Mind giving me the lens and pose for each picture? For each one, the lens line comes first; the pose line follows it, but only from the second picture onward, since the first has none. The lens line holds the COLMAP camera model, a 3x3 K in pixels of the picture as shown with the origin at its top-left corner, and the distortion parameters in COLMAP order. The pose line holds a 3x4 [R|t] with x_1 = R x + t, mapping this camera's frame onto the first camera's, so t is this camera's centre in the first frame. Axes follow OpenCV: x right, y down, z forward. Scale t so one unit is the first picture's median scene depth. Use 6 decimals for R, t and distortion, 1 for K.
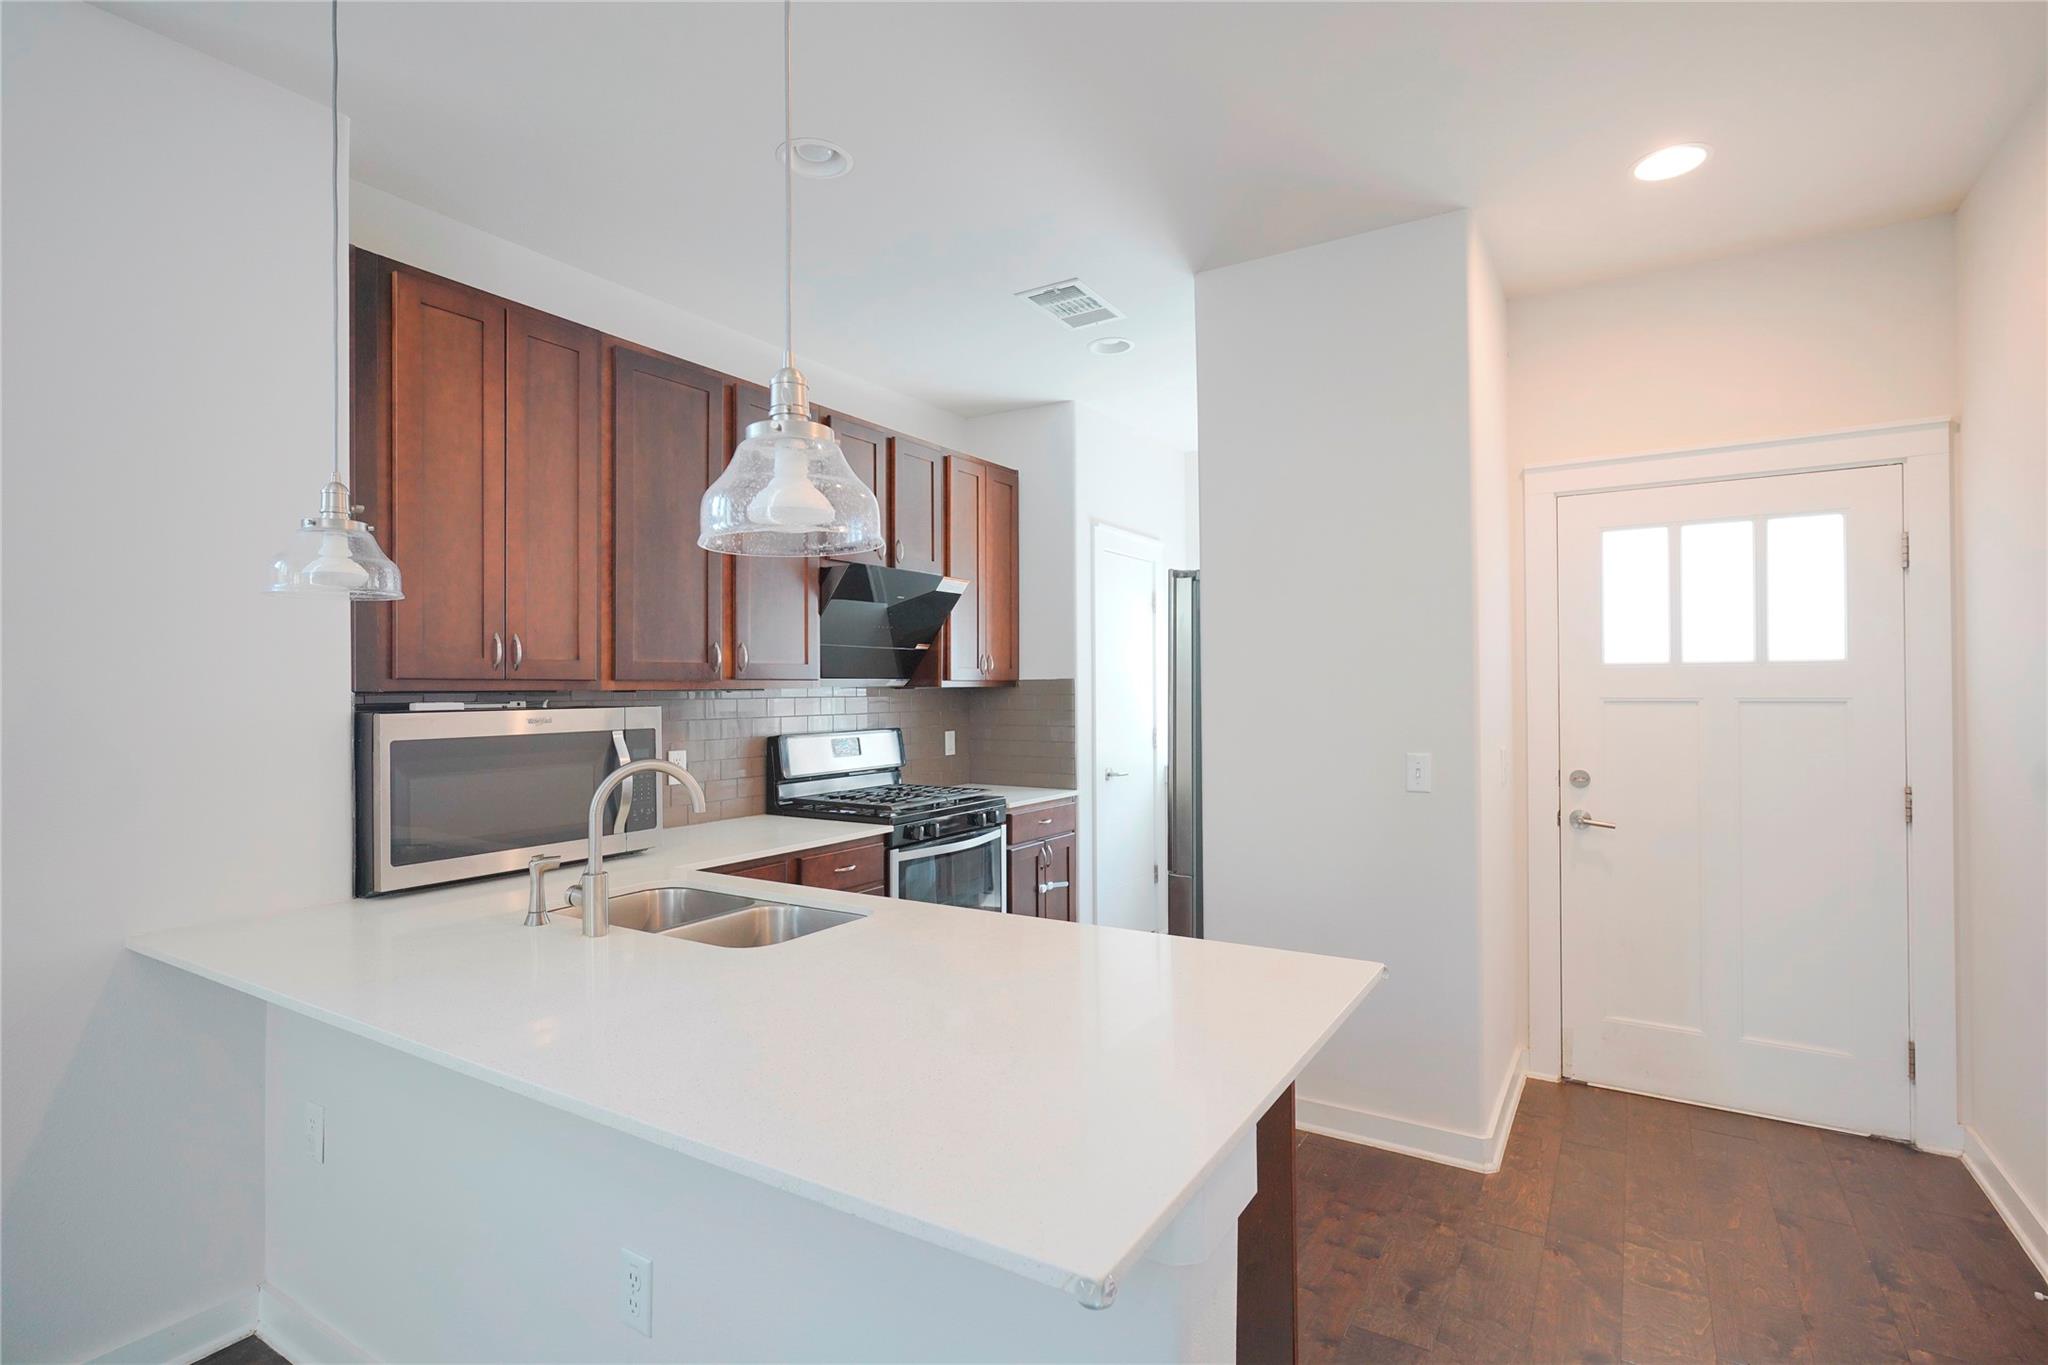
lens RADIAL K [[986.0, 0, 1026.2], [0, 986.0, 680.3], [0, 0, 1]] dist [-0.001722, 0.002023]
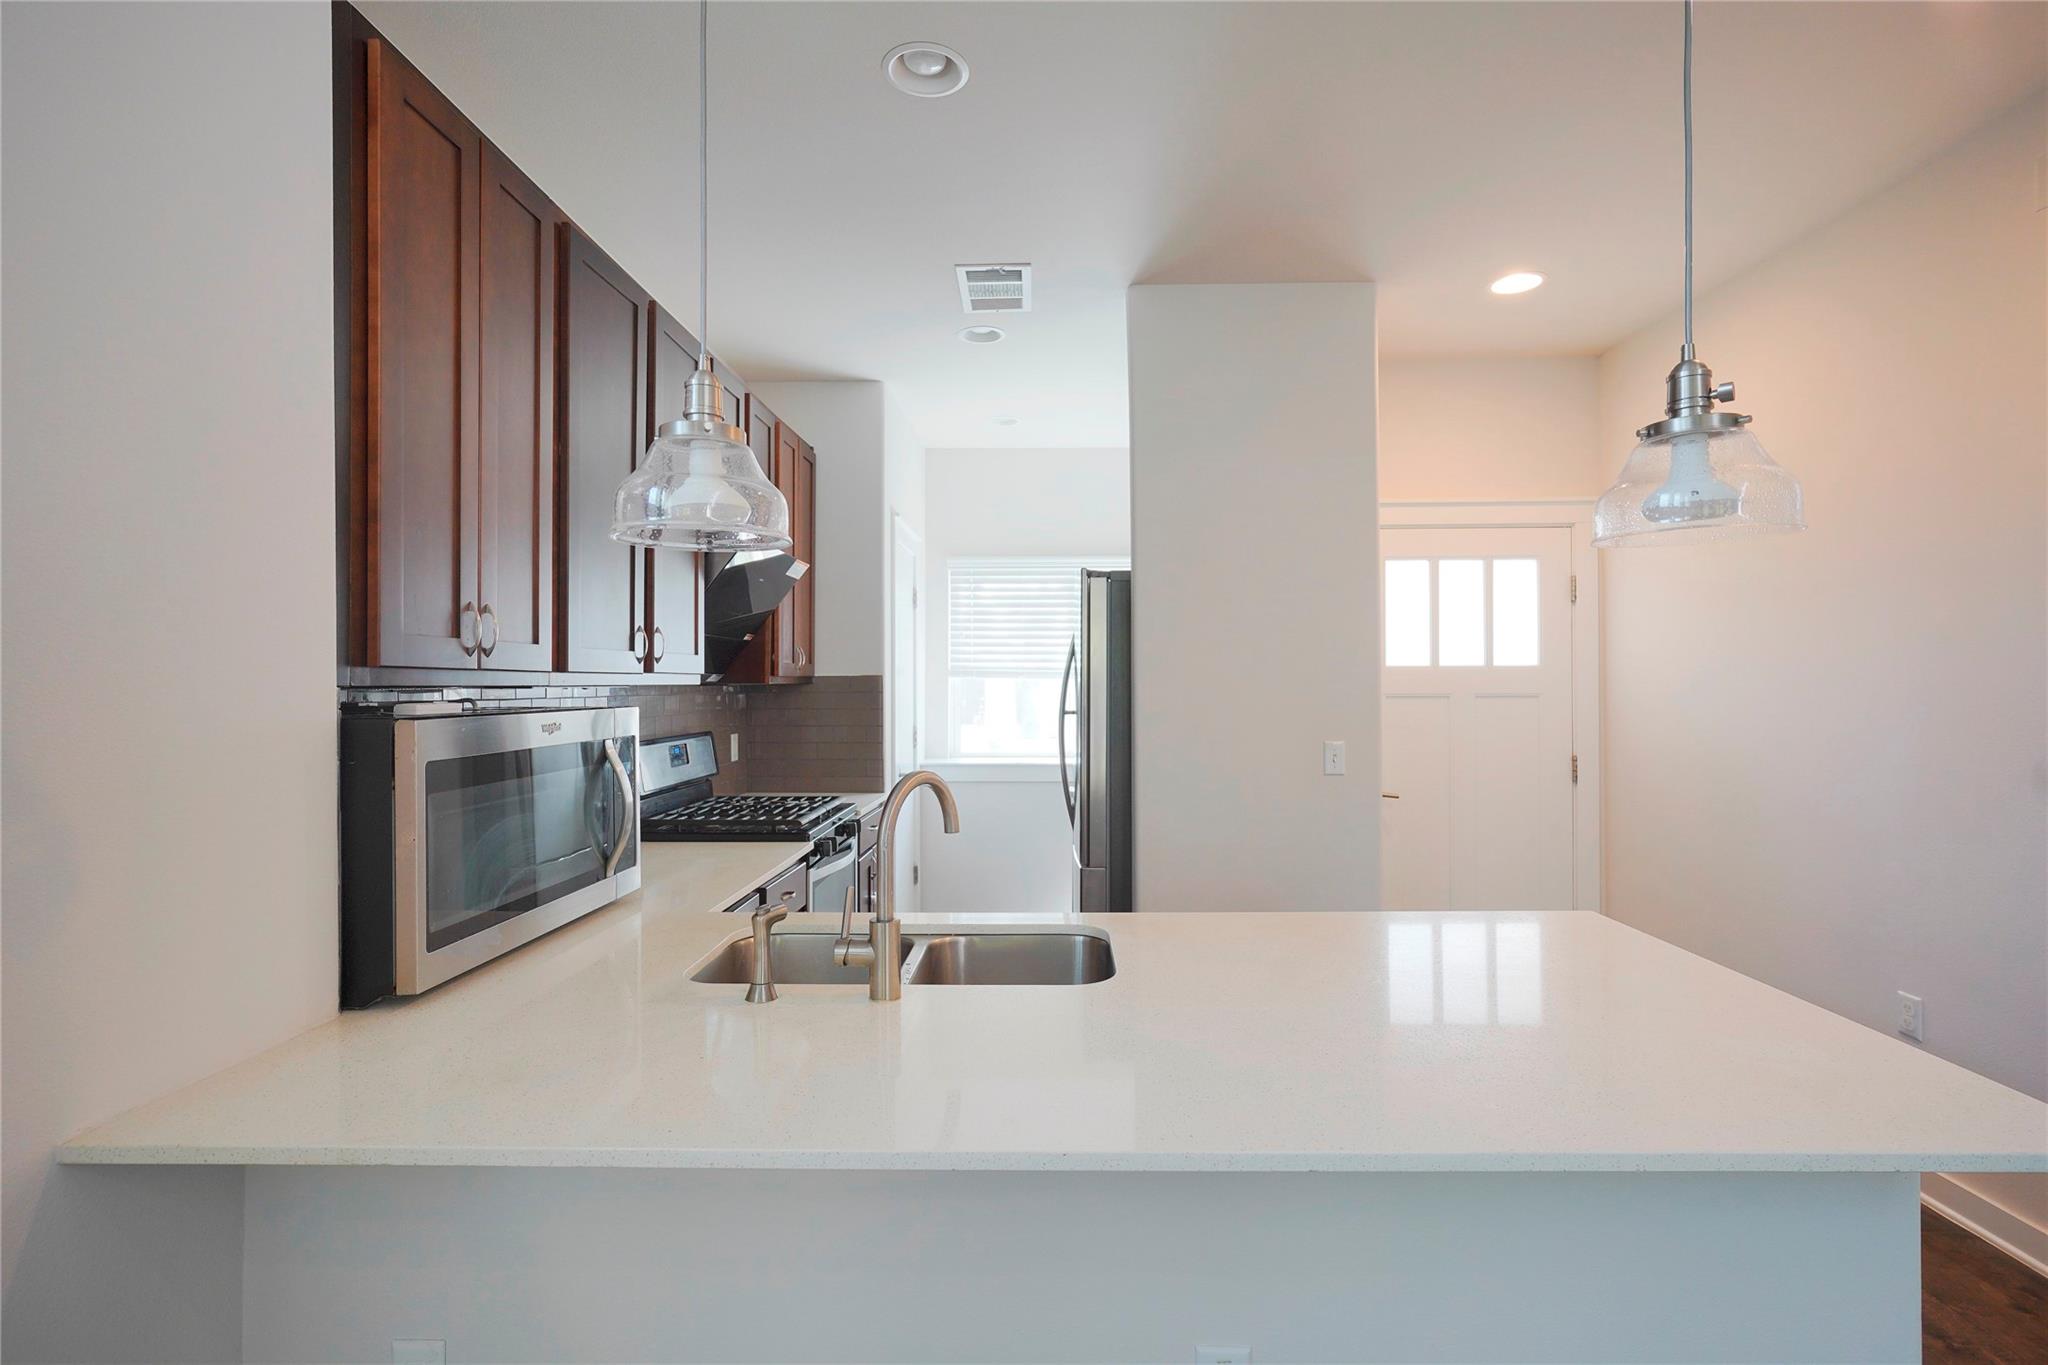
lens RADIAL K [[986.0, 0, 1037.4], [0, 986.0, 674.7], [0, 0, 1]] dist [-0.001722, 0.002023]
pose [[0.859665, 0.008441, 0.510788, -0.476083], [-0.005511, 0.999959, -0.007249, 0.005634], [-0.510828, 0.003417, 0.859676, 0.173947]]
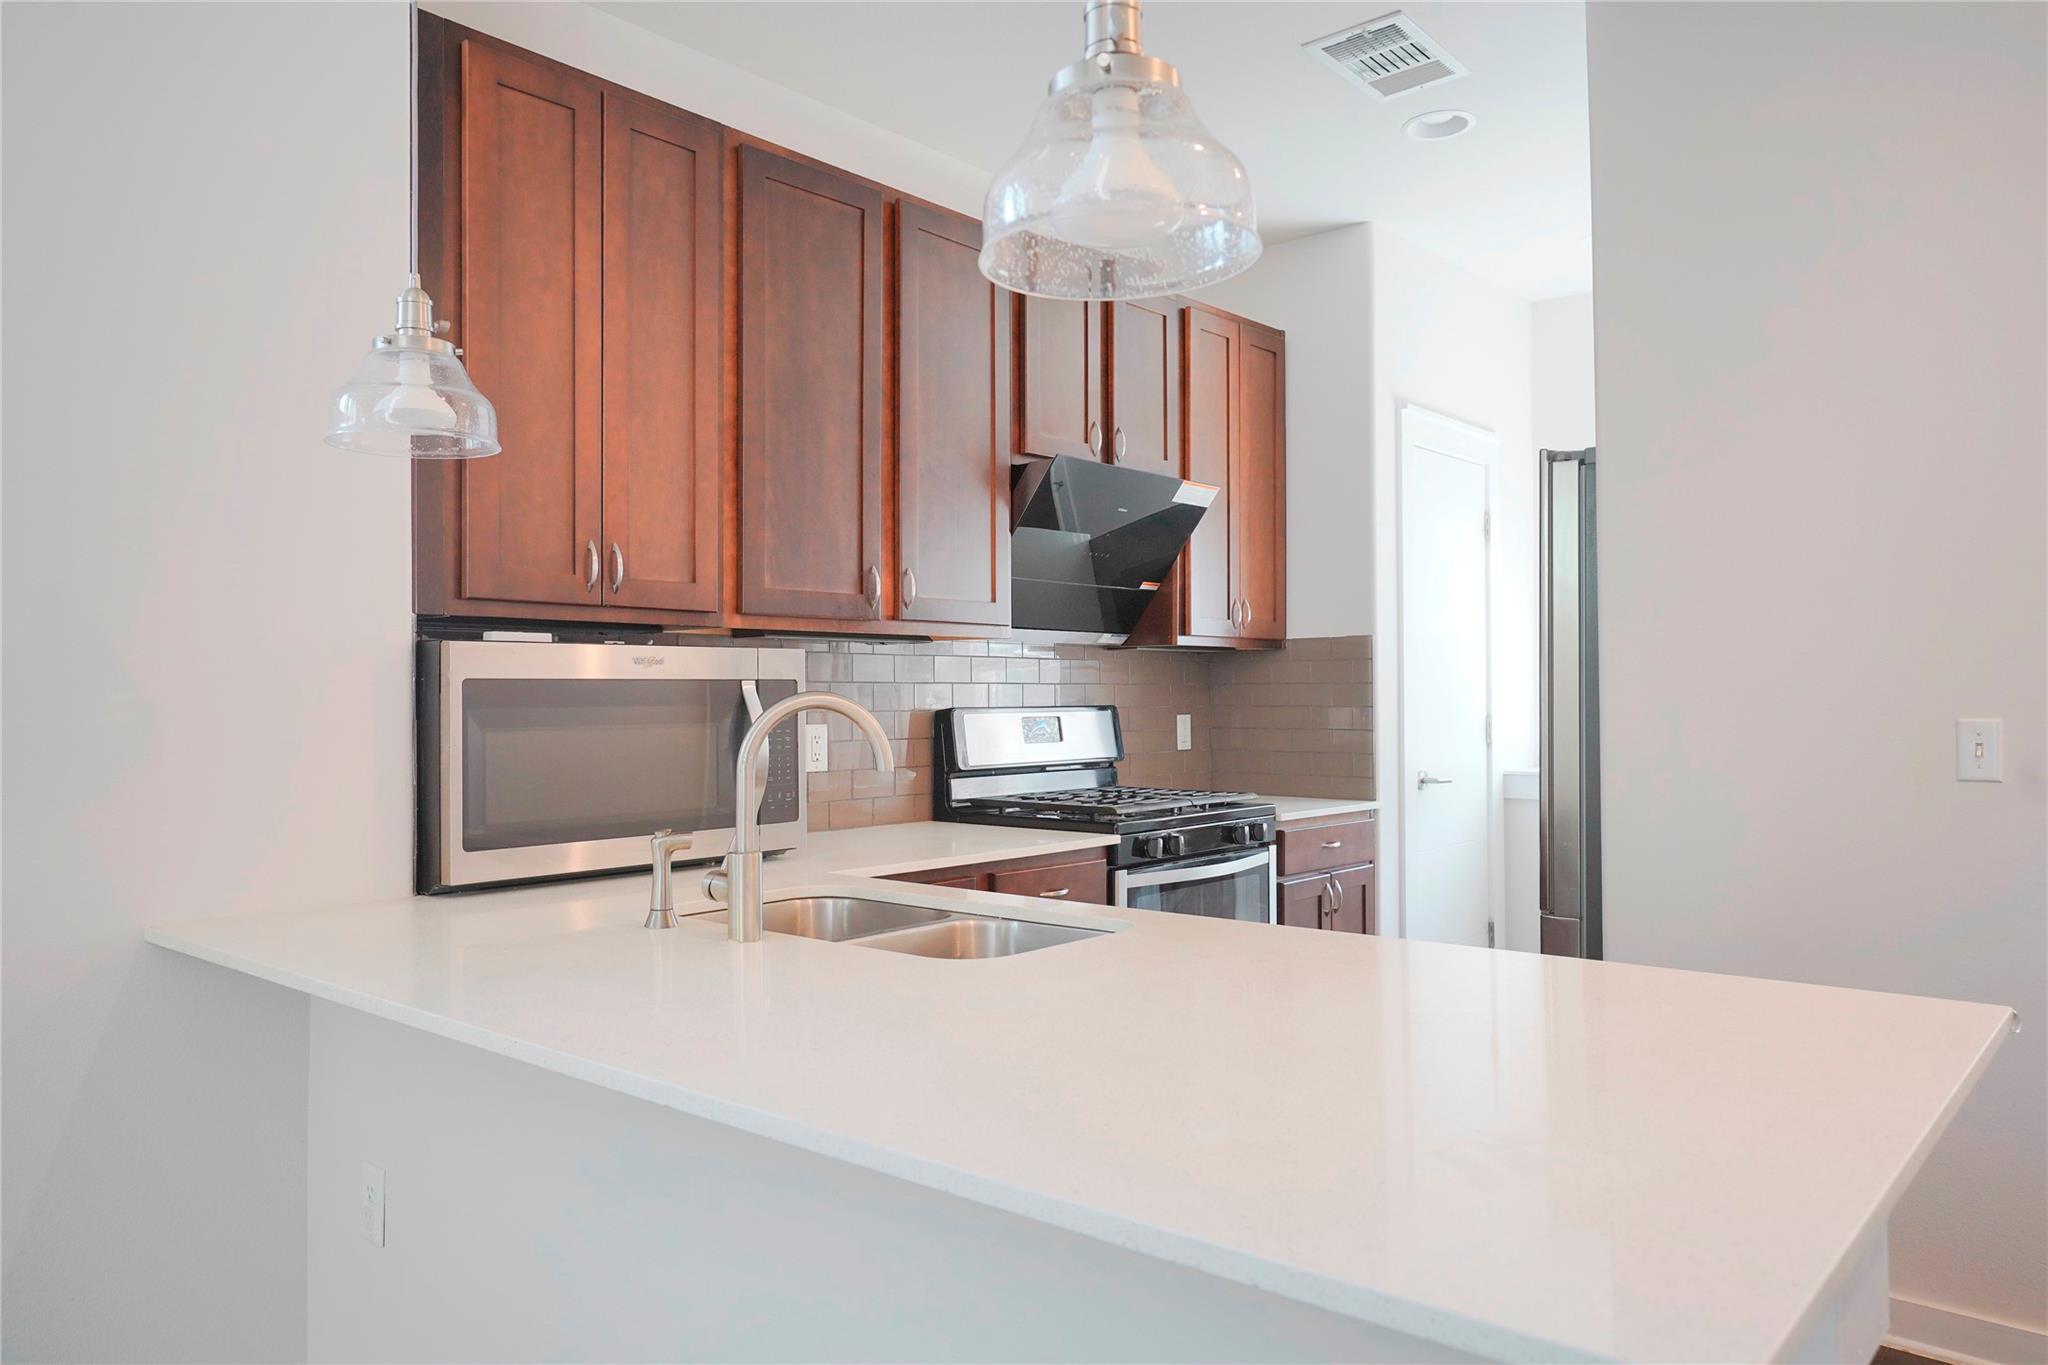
lens RADIAL K [[1403.2, 0, 1026.9], [0, 1403.2, 679.2], [0, 0, 1]] dist [0.002287, 0.006317]
pose [[0.988016, -0.001119, -0.154346, -0.055847], [0.000450, 0.999990, -0.004370, 0.050285], [0.154349, 0.004248, 0.988007, 0.030912]]
